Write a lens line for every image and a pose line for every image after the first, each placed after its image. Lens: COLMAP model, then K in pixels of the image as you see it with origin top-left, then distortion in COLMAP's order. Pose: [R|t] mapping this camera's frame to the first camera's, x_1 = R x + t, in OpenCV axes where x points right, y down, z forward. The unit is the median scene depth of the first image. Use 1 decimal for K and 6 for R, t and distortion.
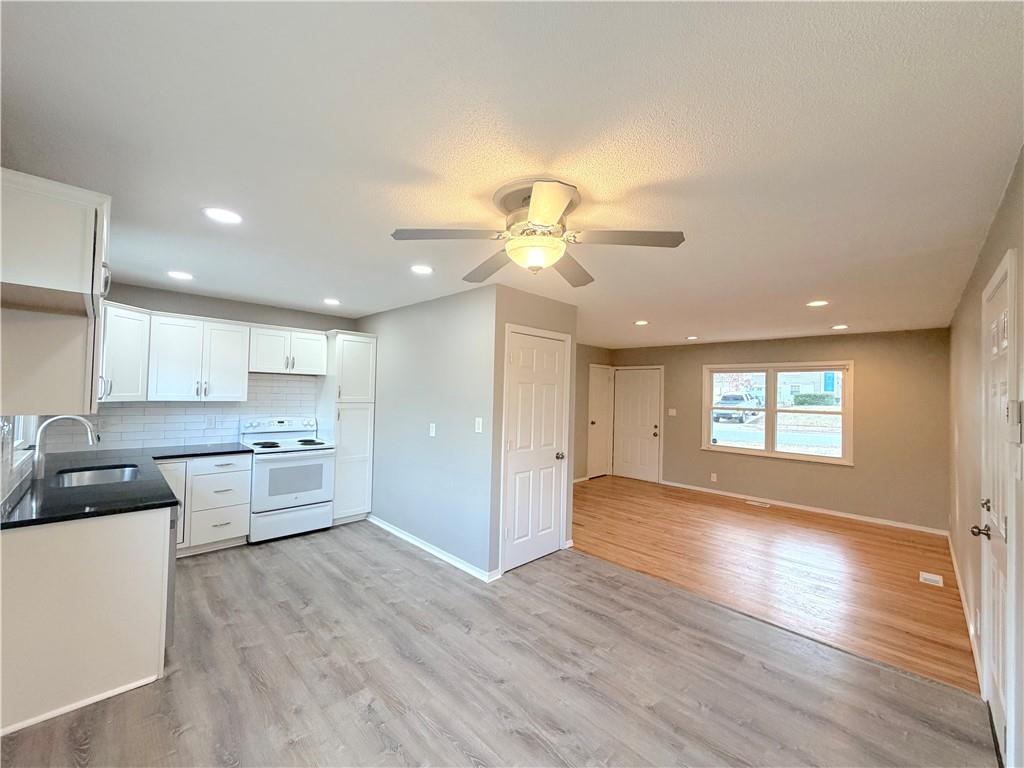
lens RADIAL K [[405.7, 0, 510.9], [0, 405.7, 386.0], [0, 0, 1]] dist [0.000442, 0.000383]
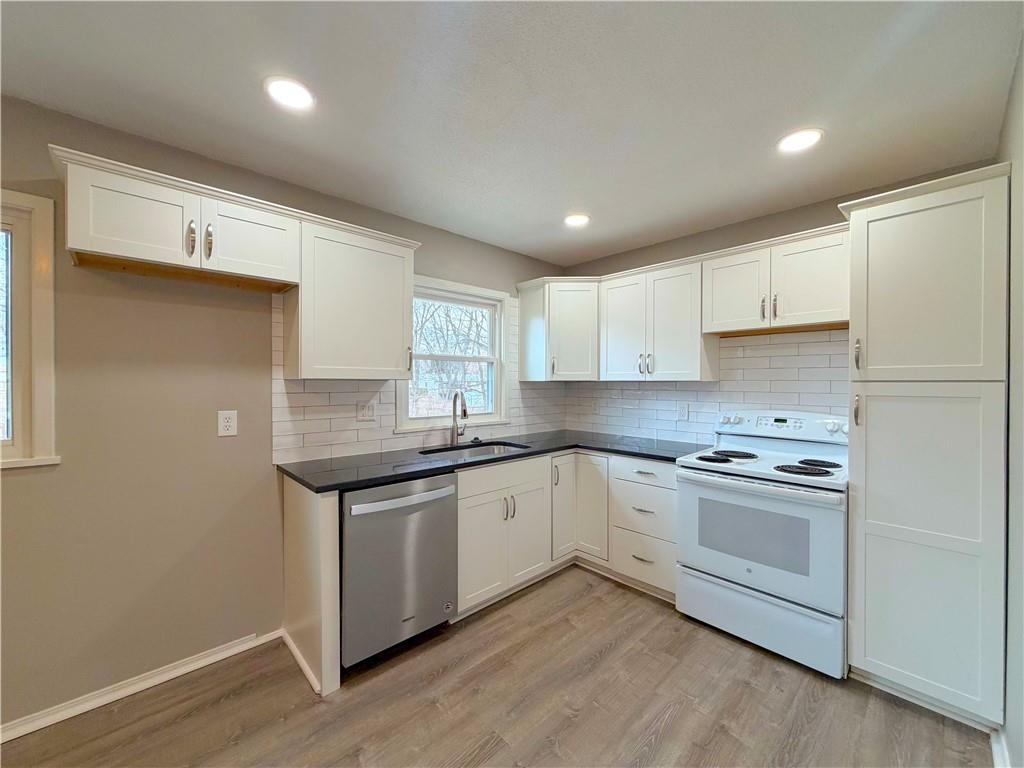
lens RADIAL K [[405.7, 0, 508.6], [0, 405.7, 383.8], [0, 0, 1]] dist [0.000442, 0.000383]
pose [[-0.031502, -0.013593, -0.999411, -0.013335], [0.016788, 0.999759, -0.014127, 0.049118], [0.999363, -0.017223, -0.031267, 0.776654]]
